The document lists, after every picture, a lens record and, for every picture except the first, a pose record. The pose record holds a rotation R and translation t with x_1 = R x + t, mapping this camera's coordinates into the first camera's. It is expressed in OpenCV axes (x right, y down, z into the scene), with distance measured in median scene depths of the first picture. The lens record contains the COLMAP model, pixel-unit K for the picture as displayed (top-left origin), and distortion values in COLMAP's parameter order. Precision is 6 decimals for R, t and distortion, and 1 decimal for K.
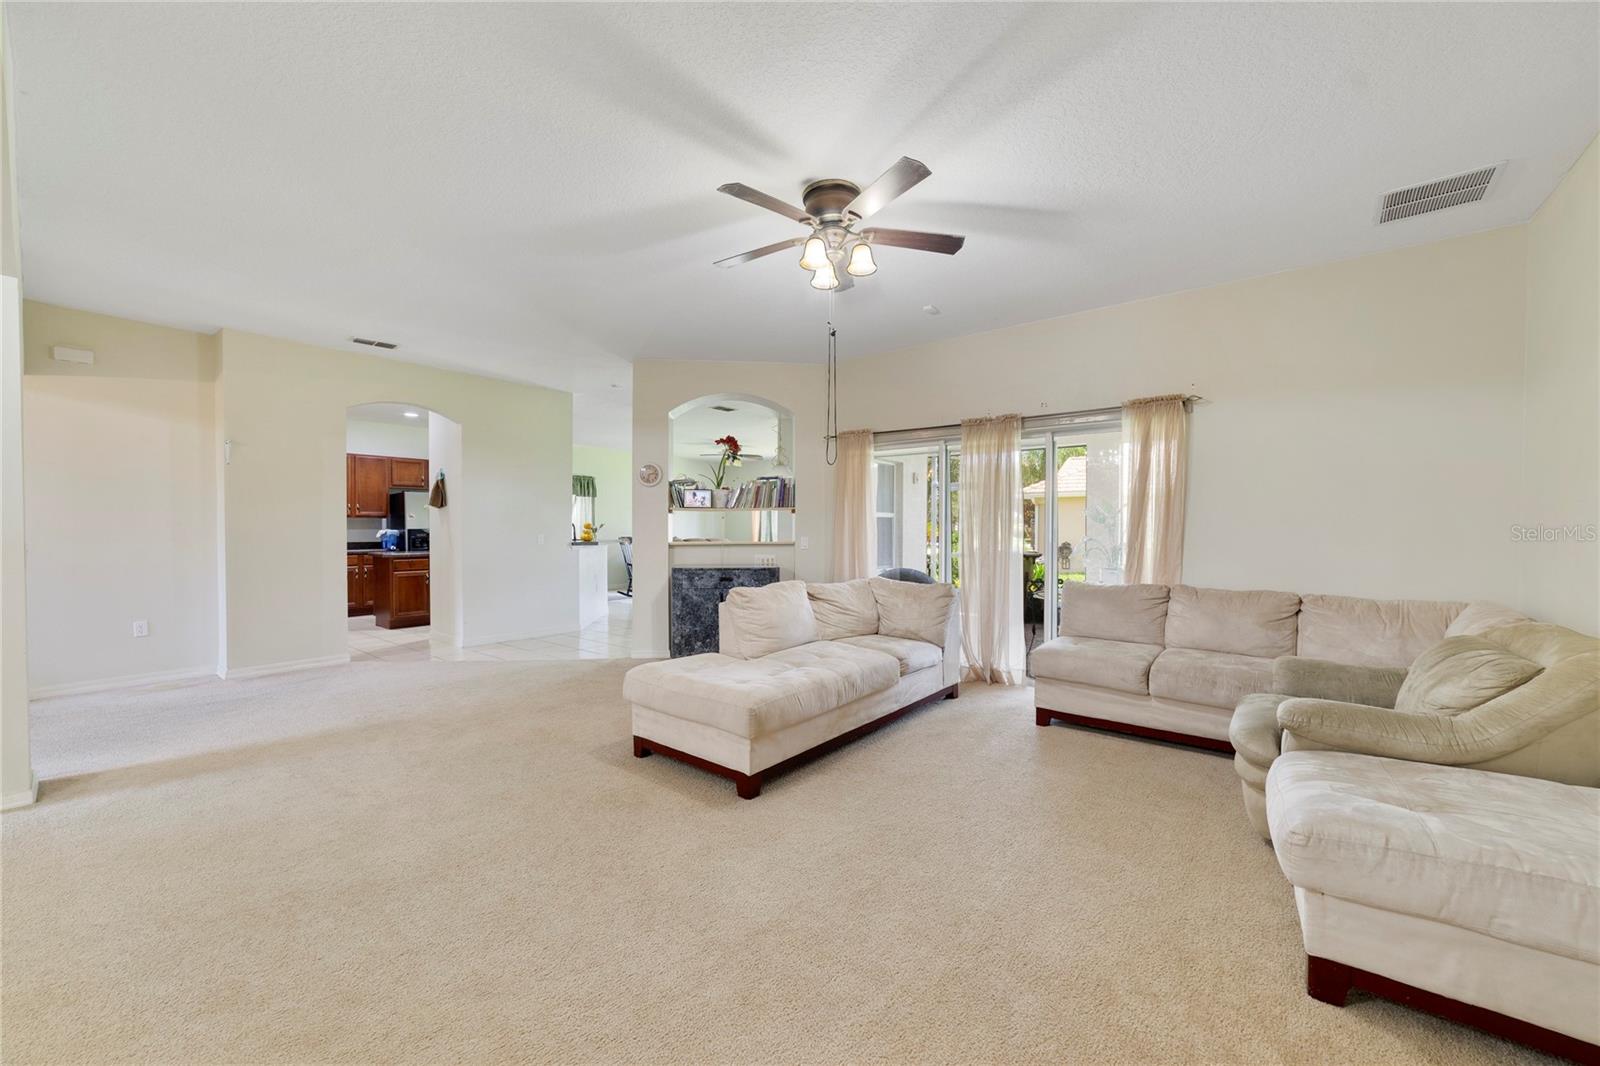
lens RADIAL K [[608.4, 0, 800.6], [0, 608.4, 544.9], [0, 0, 1]] dist [-0.024755, 0.008044]
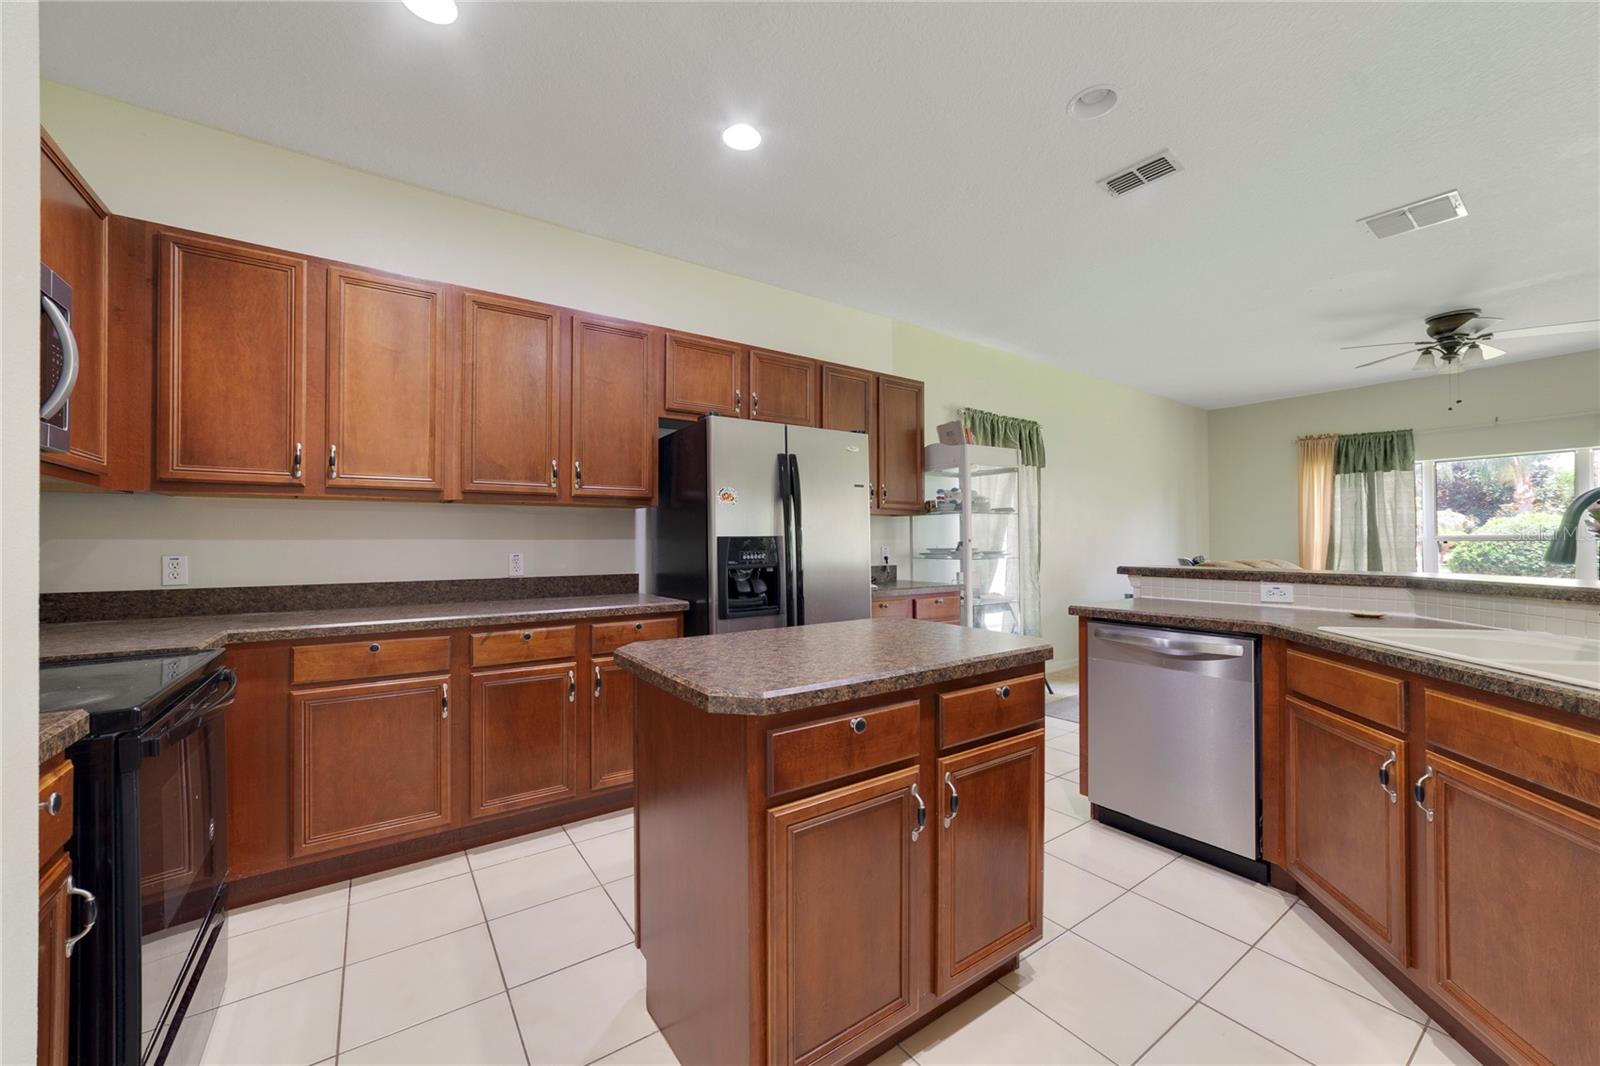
lens RADIAL K [[608.4, 0, 800.6], [0, 608.4, 544.9], [0, 0, 1]] dist [-0.024755, 0.008044]
pose [[0.963715, -0.005898, -0.266867, -0.512912], [-0.002315, 0.999534, -0.030449, -0.013160], [0.266922, 0.029962, 0.963252, 0.693263]]
